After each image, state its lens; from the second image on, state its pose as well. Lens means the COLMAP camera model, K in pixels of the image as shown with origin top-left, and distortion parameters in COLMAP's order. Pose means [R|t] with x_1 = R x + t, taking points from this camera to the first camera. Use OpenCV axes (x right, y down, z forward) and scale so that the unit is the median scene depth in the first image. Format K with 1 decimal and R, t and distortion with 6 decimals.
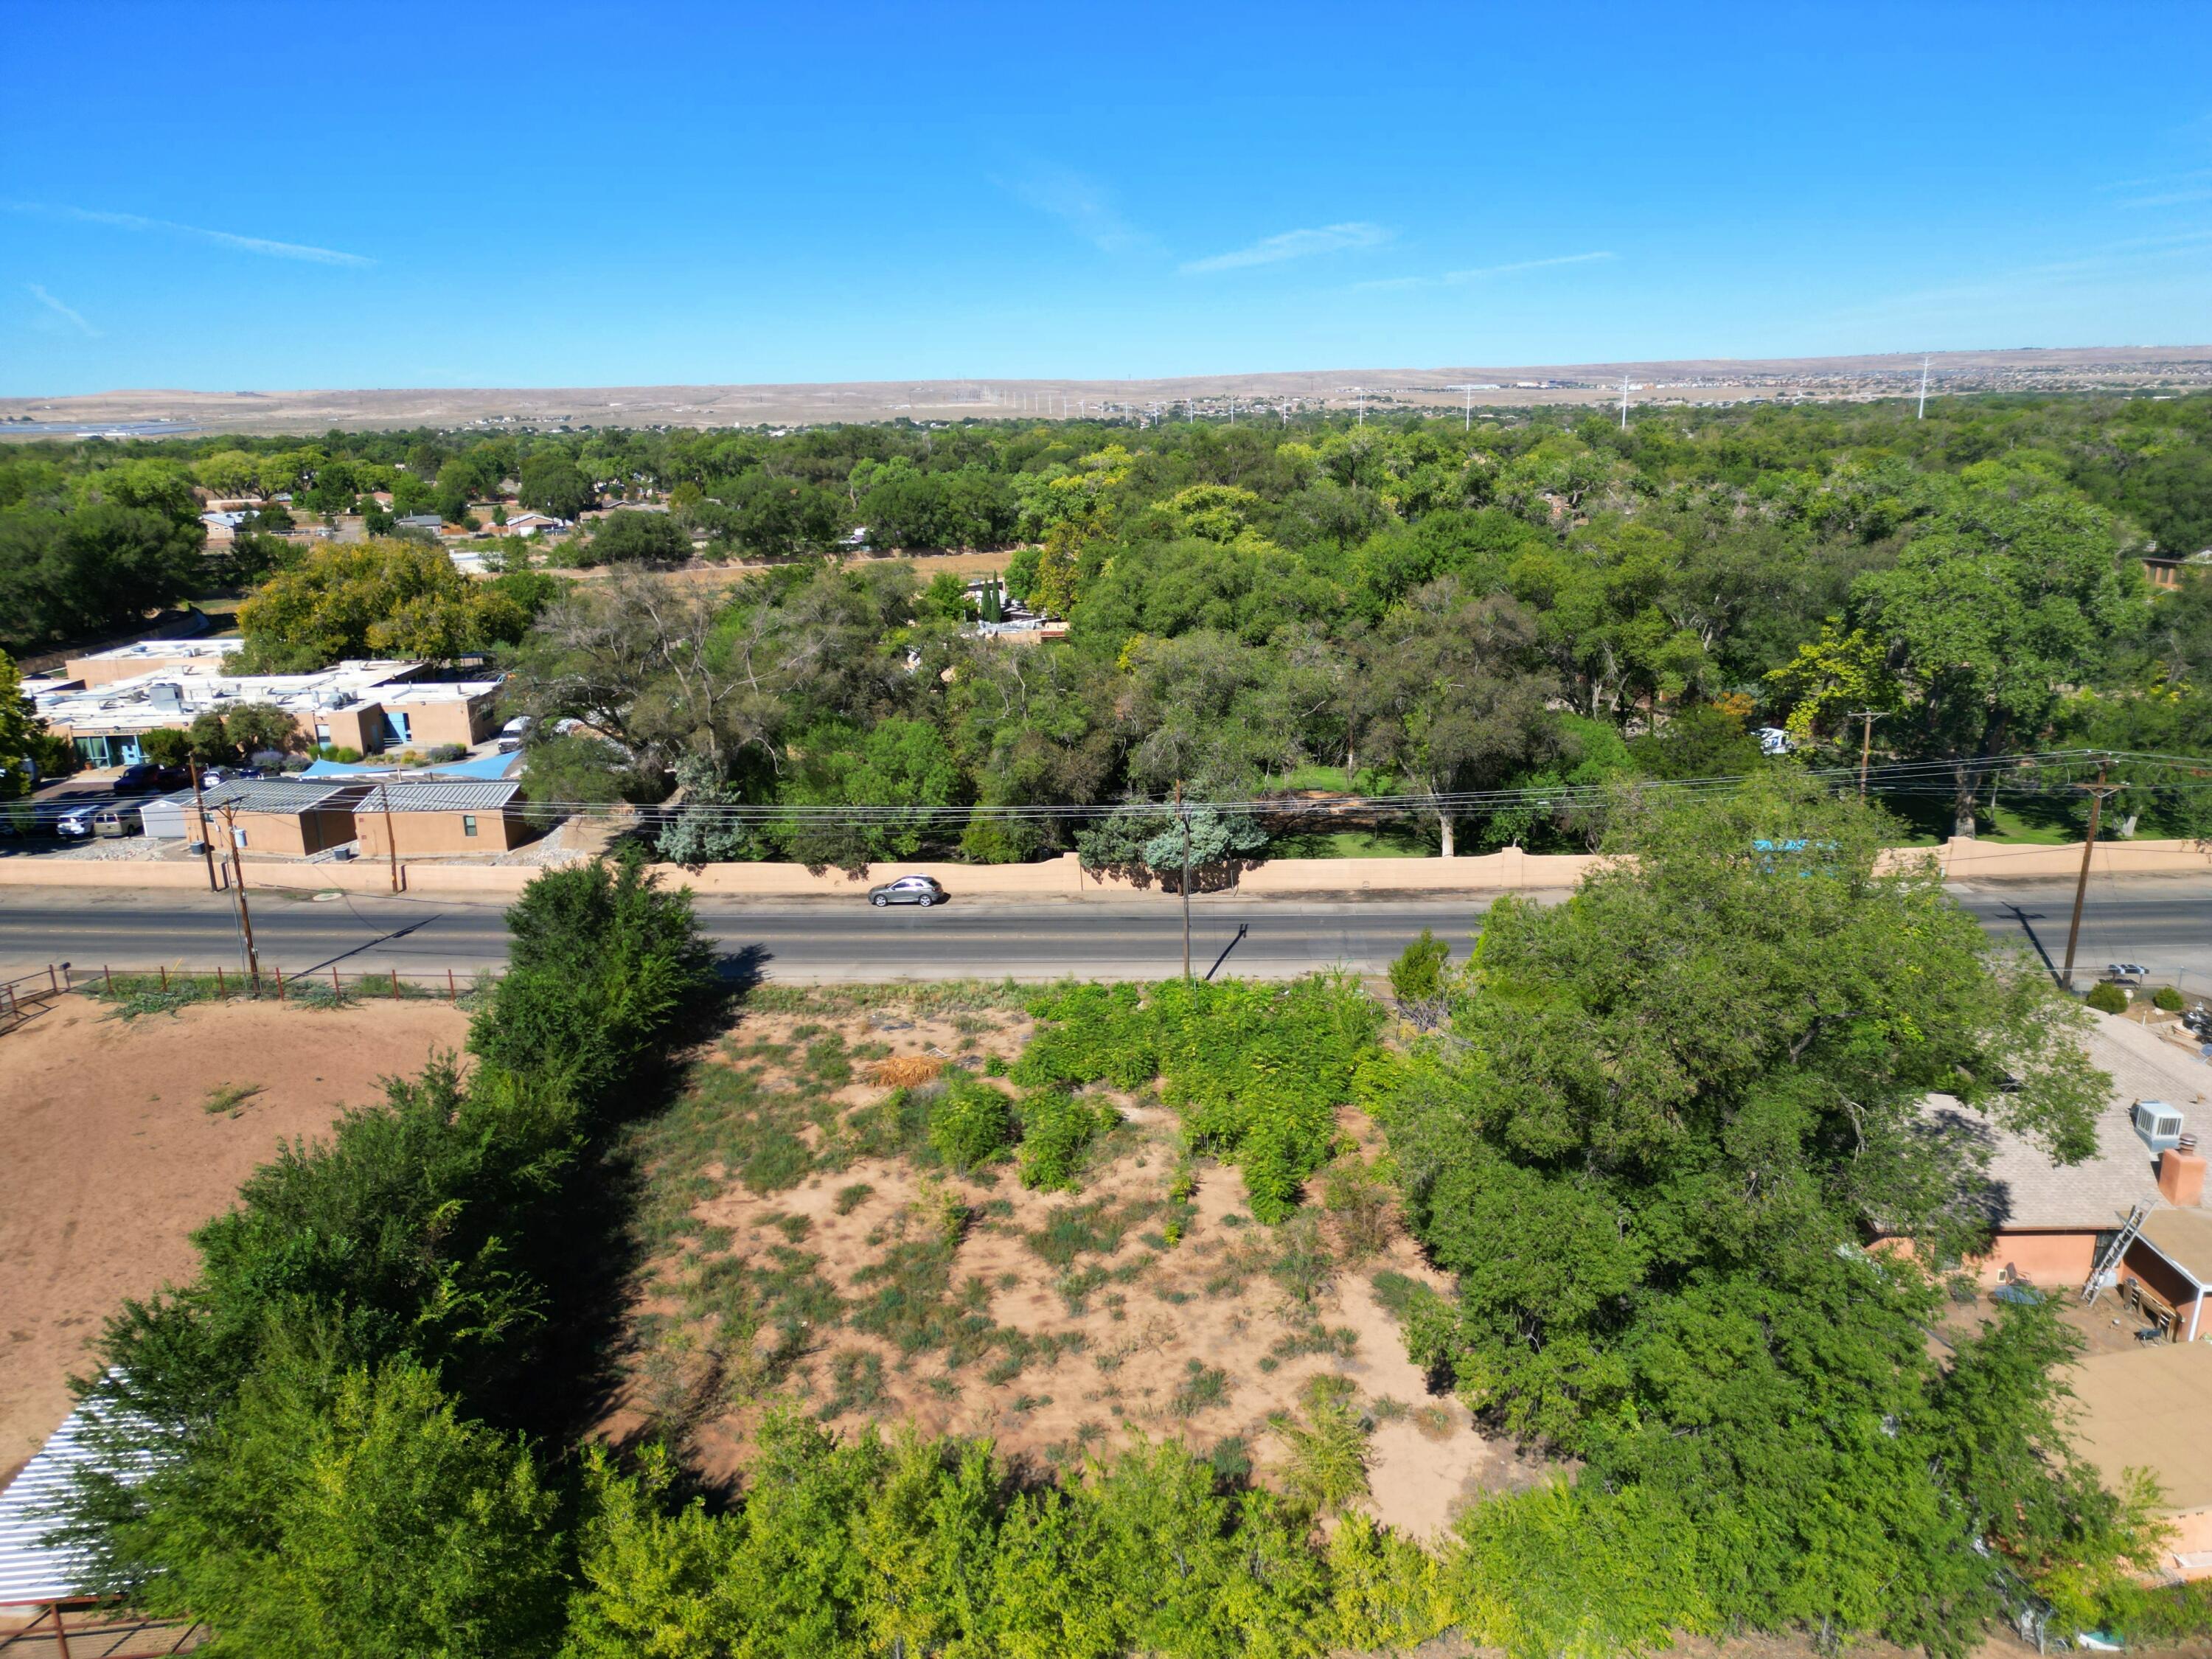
lens RADIAL K [[1536.4, 0, 1116.7], [0, 1536.4, 808.9], [0, 0, 1]] dist [0.066256, -0.058773]
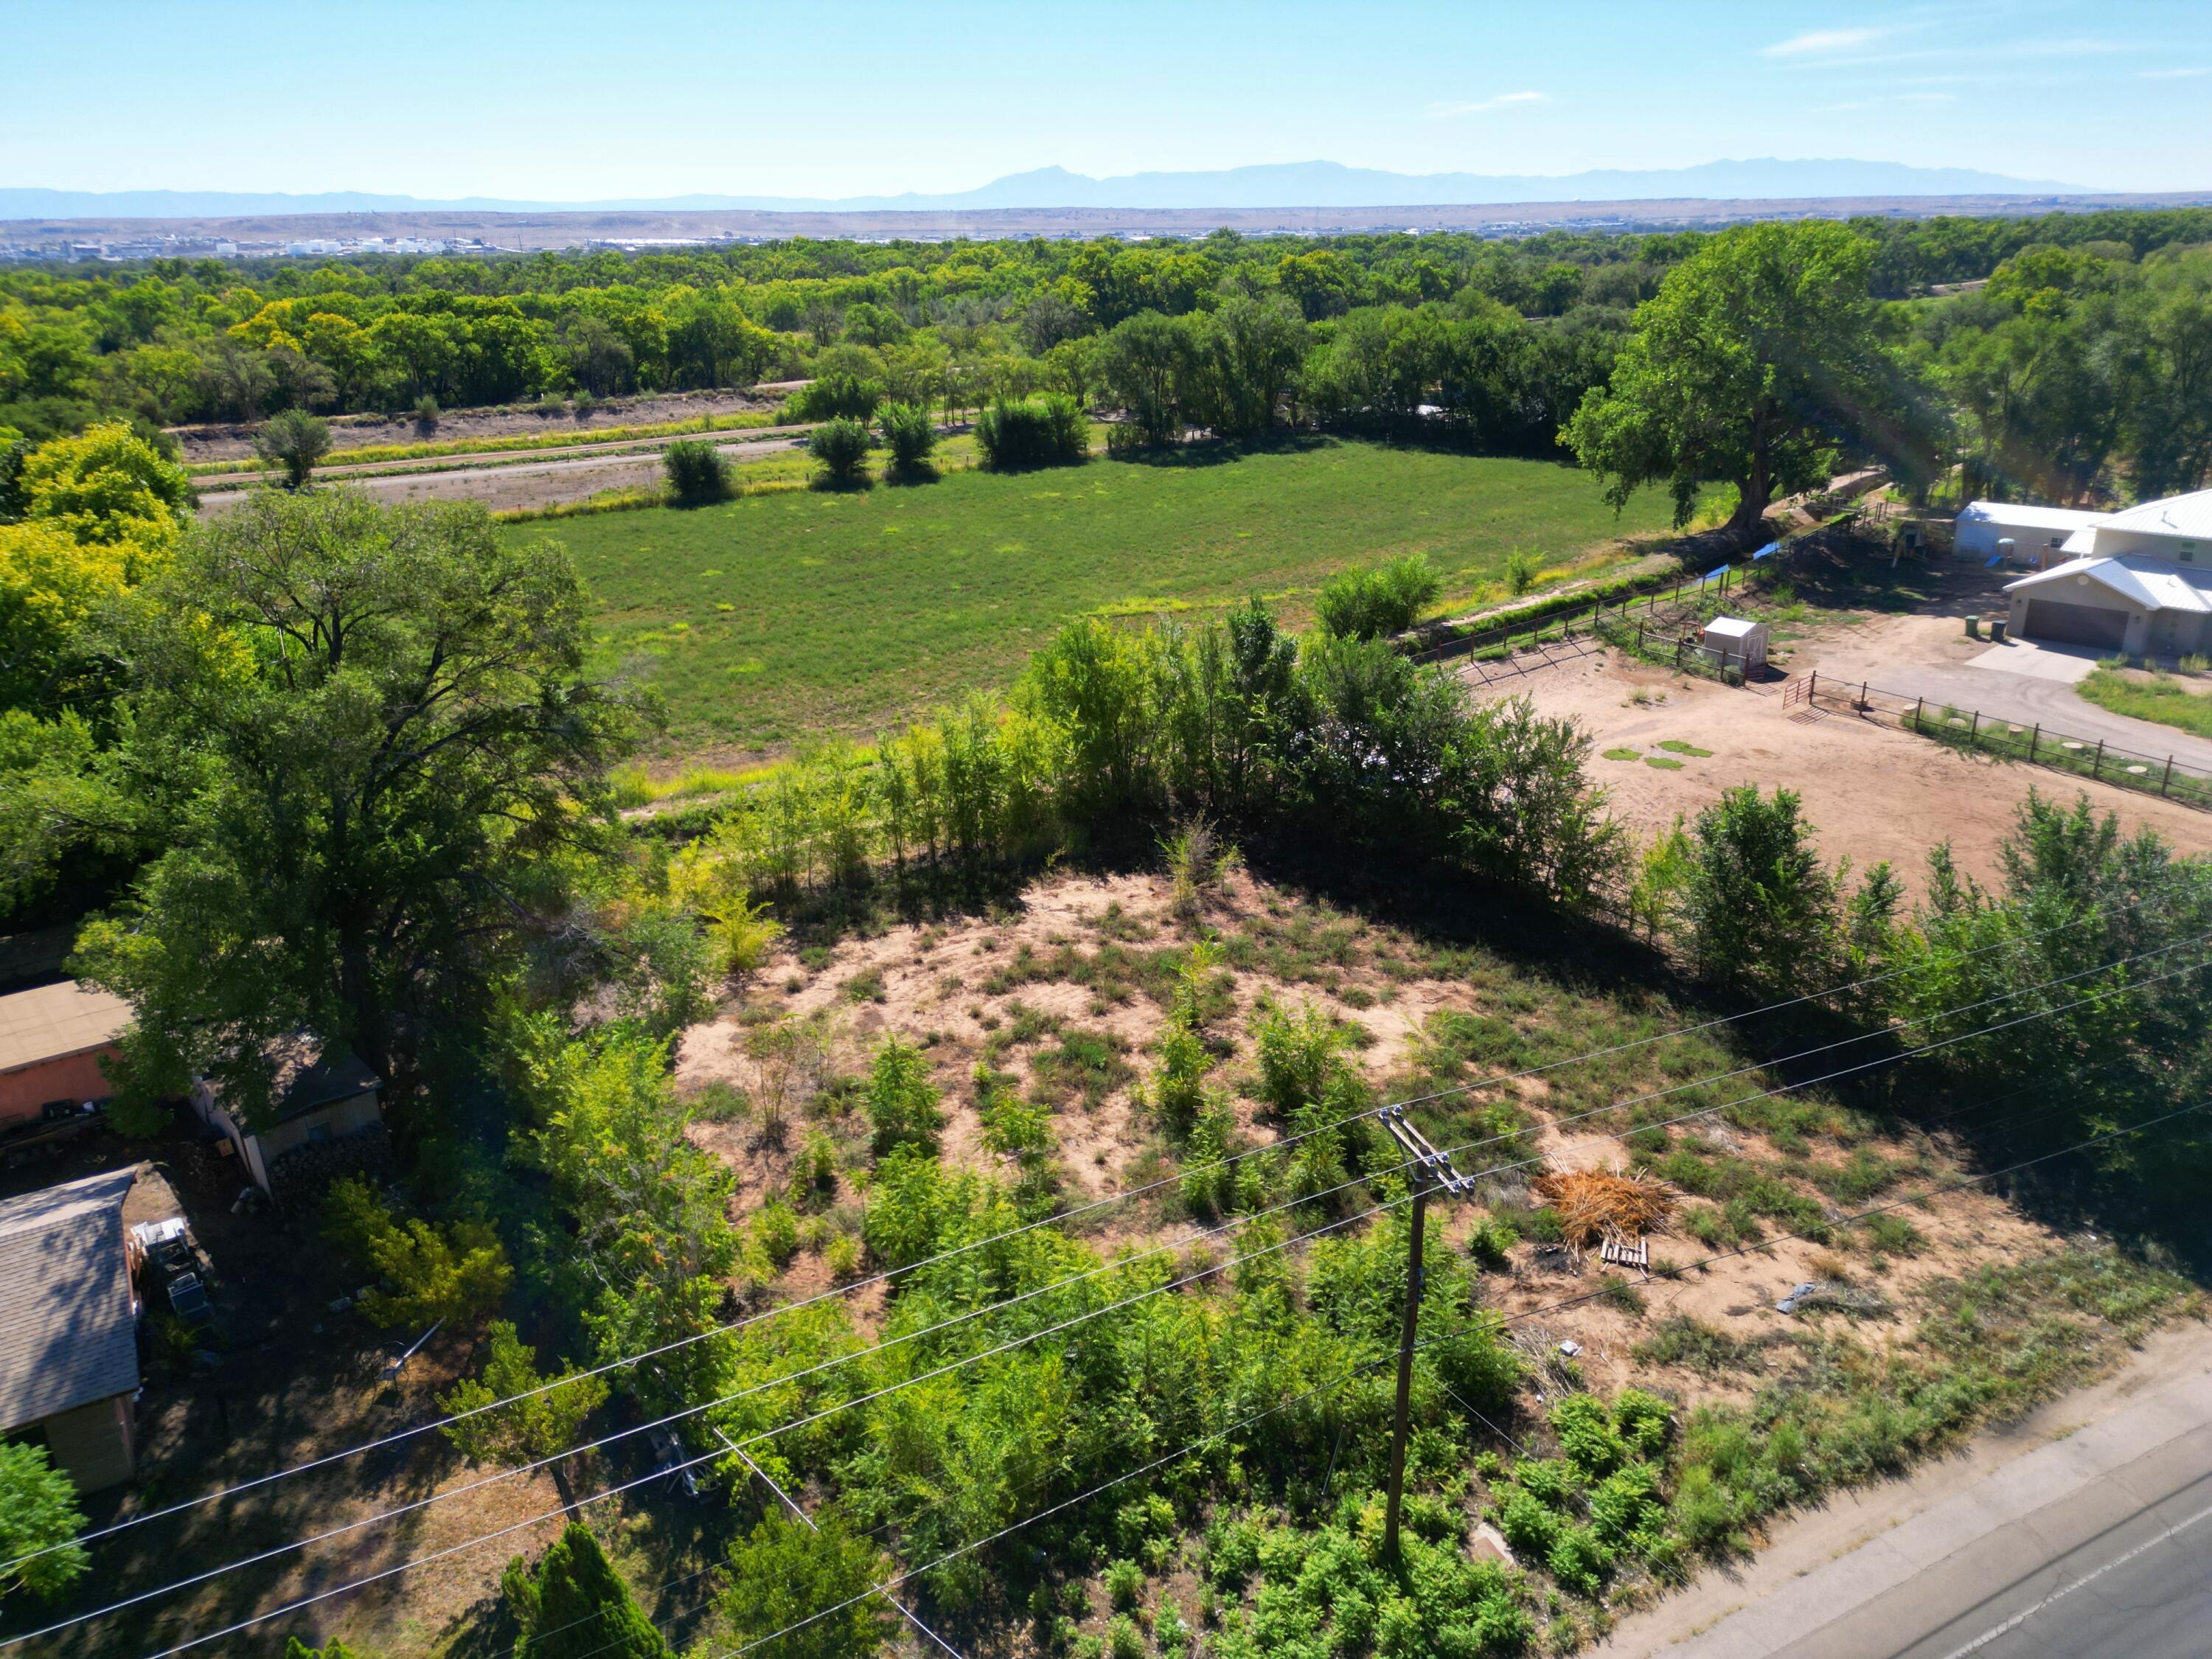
lens RADIAL K [[1536.4, 0, 1098.8], [0, 1536.4, 869.3], [0, 0, 1]] dist [0.066256, -0.058773]
pose [[-0.865218, 0.226272, -0.447435, 0.334672], [-0.084538, 0.813770, 0.575005, -0.326898], [0.494217, 0.535330, -0.684961, 1.510926]]
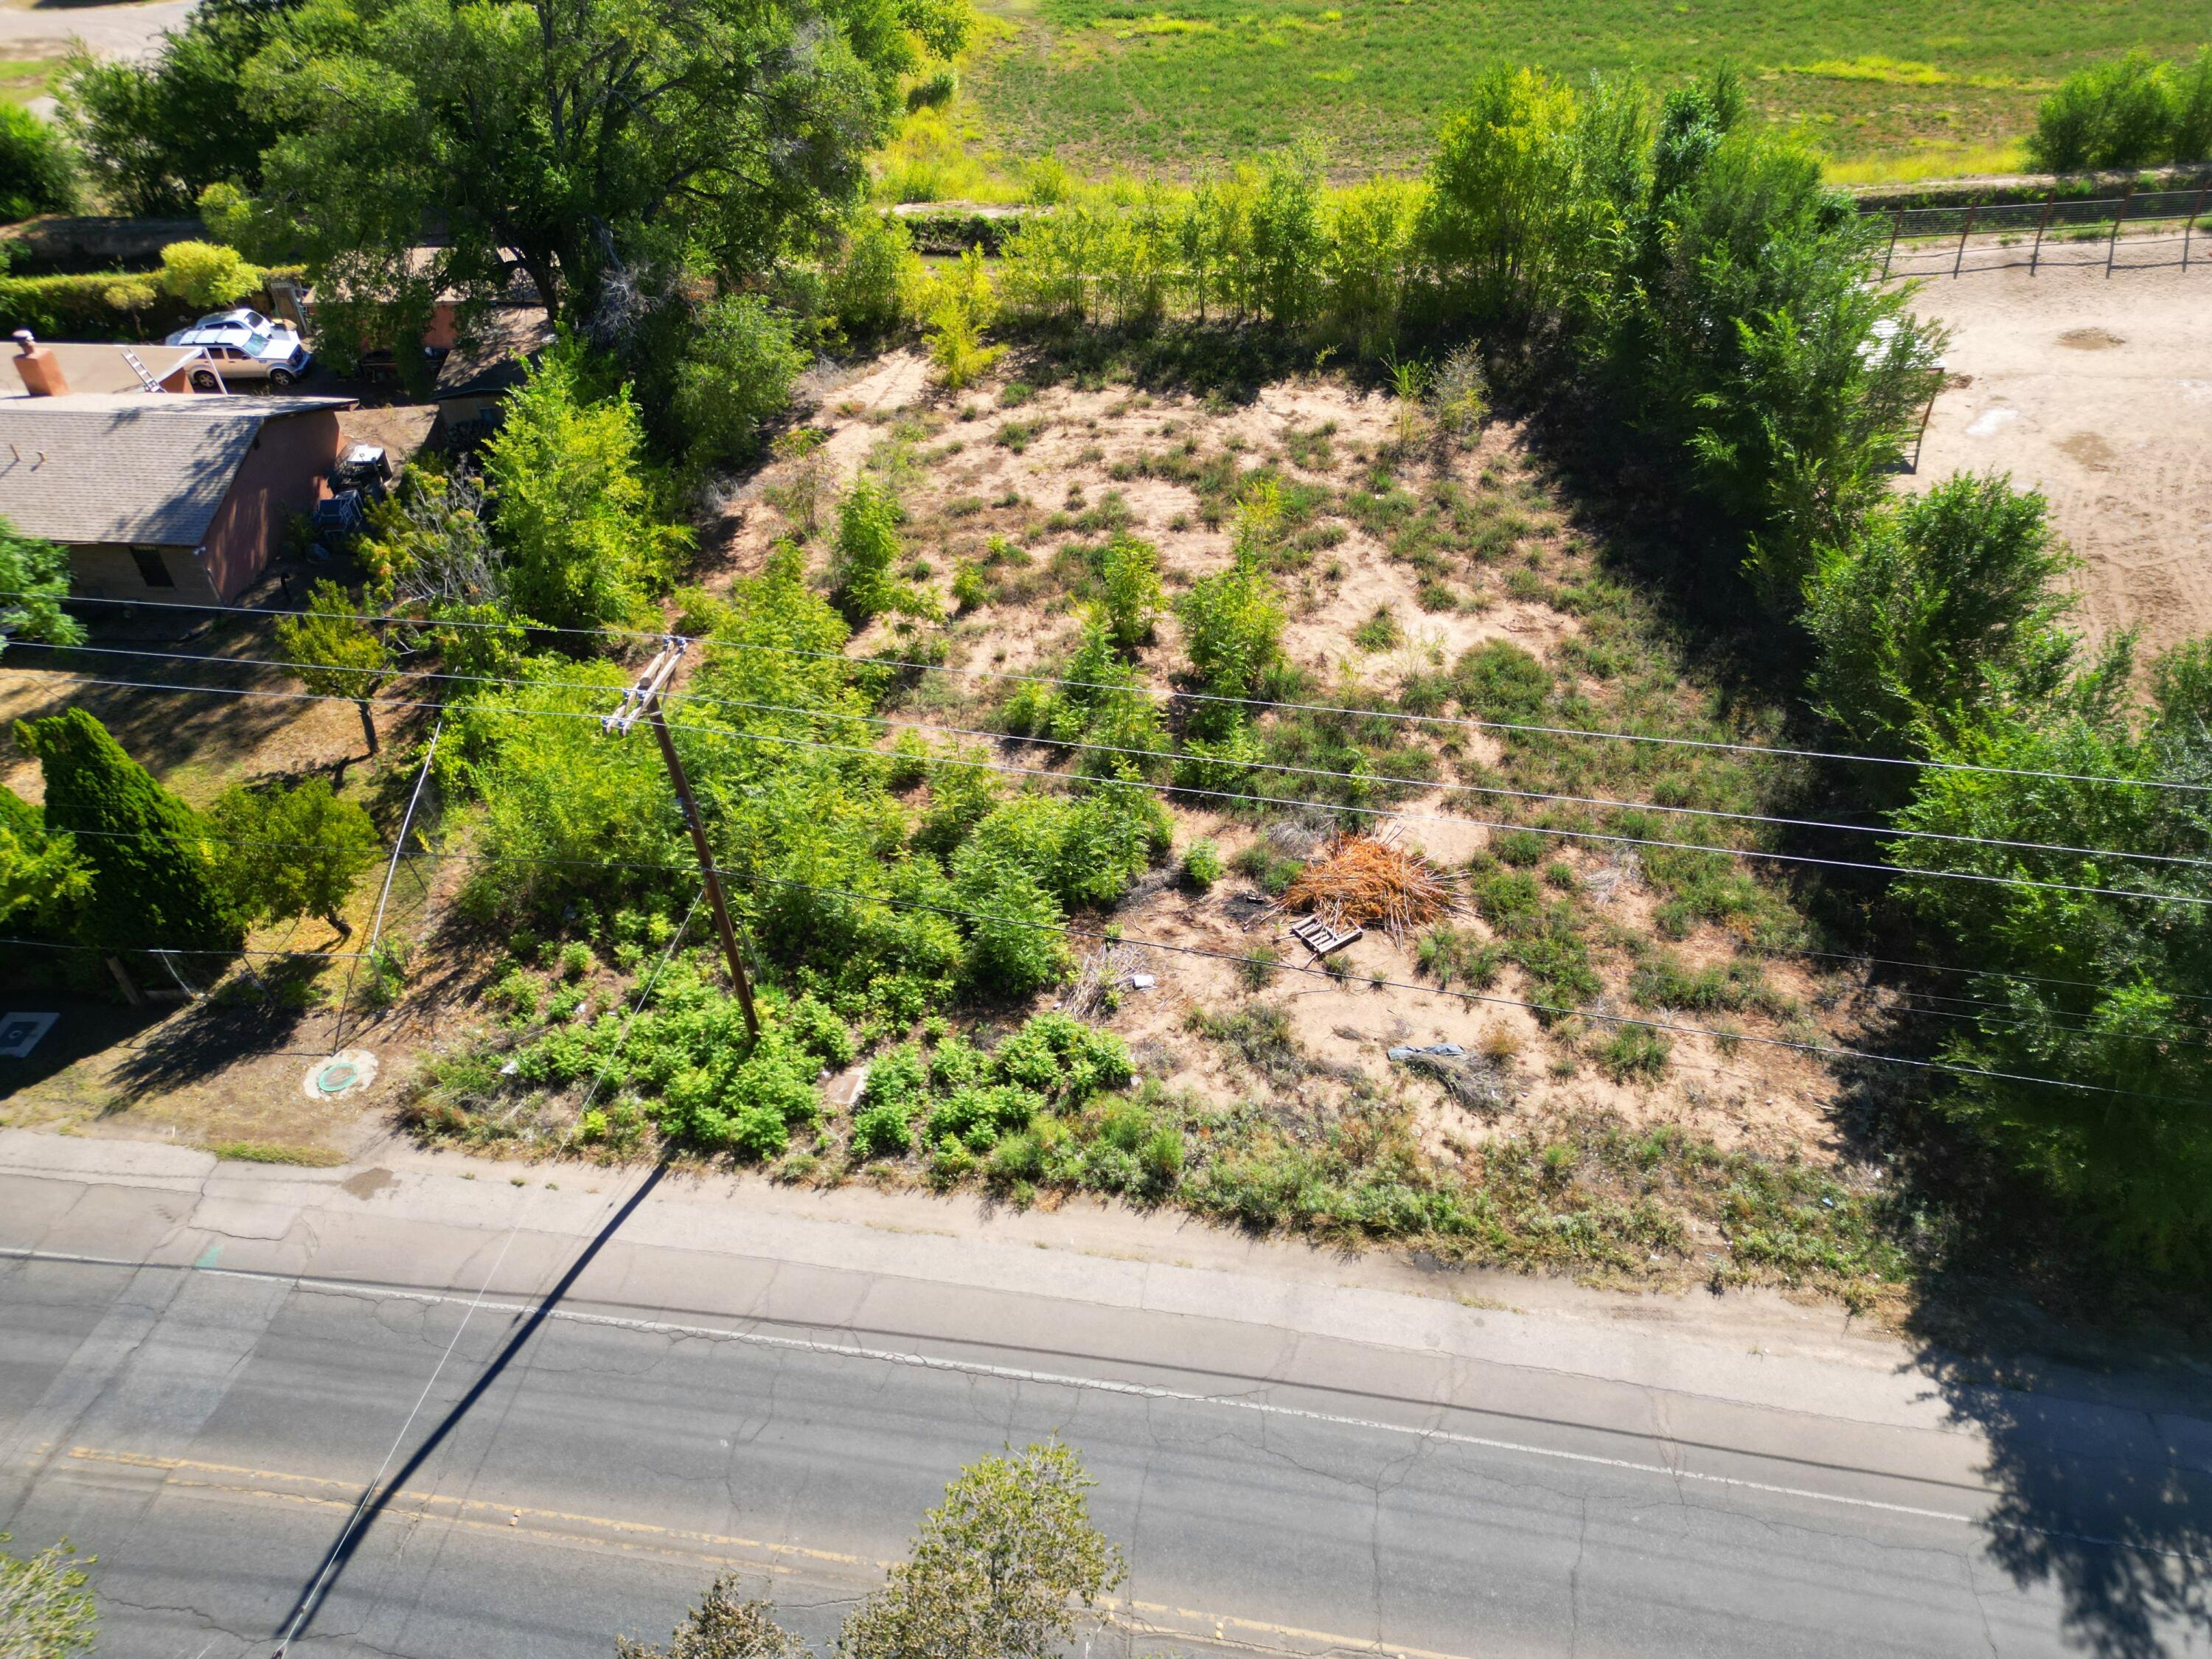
lens RADIAL K [[1536.4, 0, 1102.9], [0, 1536.4, 848.9], [0, 0, 1]] dist [0.066256, -0.058773]
pose [[-0.992650, -0.038402, 0.114770, -0.128719], [0.071730, 0.577122, 0.813502, -0.331475], [-0.097476, 0.815754, -0.570126, 1.573616]]
